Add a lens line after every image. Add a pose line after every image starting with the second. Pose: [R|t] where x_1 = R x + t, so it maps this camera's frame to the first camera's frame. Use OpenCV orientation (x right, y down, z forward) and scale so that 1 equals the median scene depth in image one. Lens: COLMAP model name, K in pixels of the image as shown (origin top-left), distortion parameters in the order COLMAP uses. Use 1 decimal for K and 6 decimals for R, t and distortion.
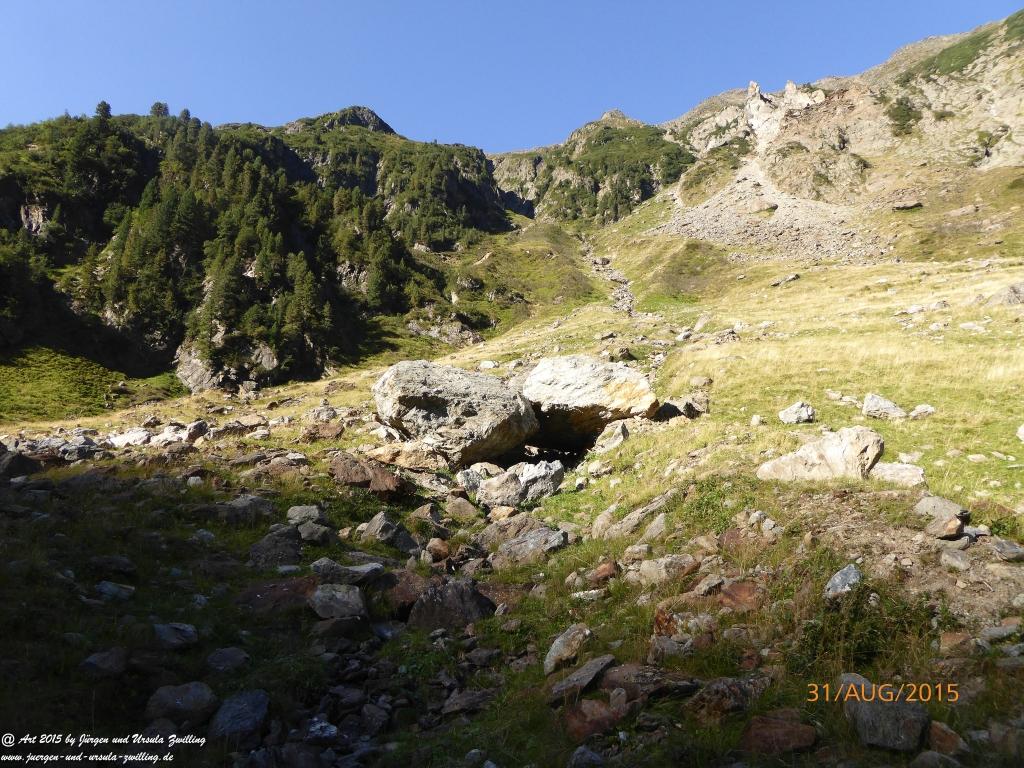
lens RADIAL K [[725.5, 0, 519.9], [0, 725.5, 381.3], [0, 0, 1]] dist [-0.031710, 0.006527]
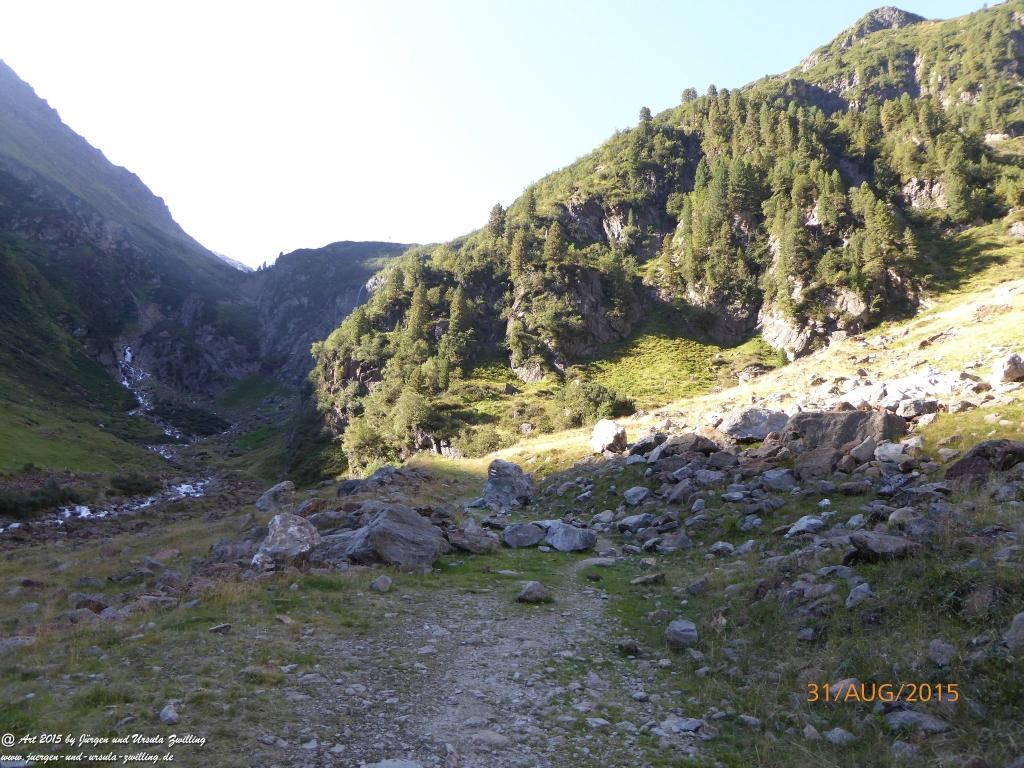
lens RADIAL K [[725.5, 0, 521.2], [0, 725.5, 386.4], [0, 0, 1]] dist [-0.031710, 0.006527]
pose [[0.728348, -0.135573, -0.671661, -0.037799], [0.180870, 0.983504, -0.002382, -0.001345], [0.660905, -0.119748, 0.740854, 0.005171]]
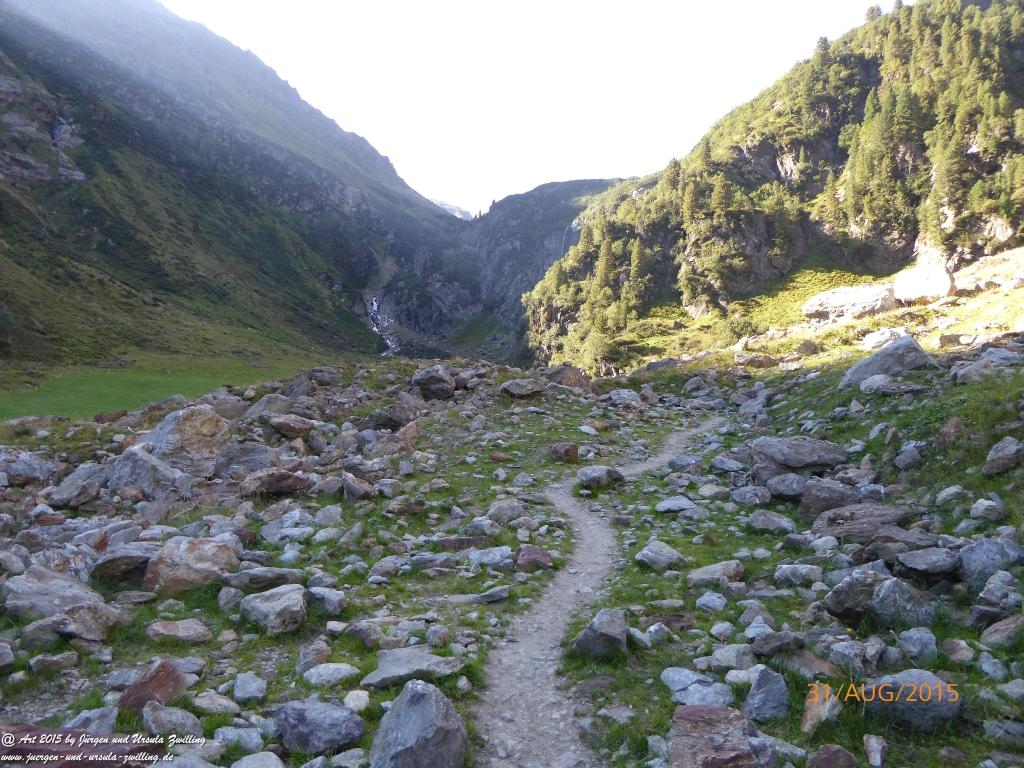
lens RADIAL K [[725.5, 0, 516.0], [0, 725.5, 390.4], [0, 0, 1]] dist [-0.031710, 0.006527]
pose [[0.488492, -0.079708, -0.868920, 0.131669], [0.226649, 0.973229, 0.038141, -0.003705], [0.842619, -0.215572, 0.493480, -0.085426]]
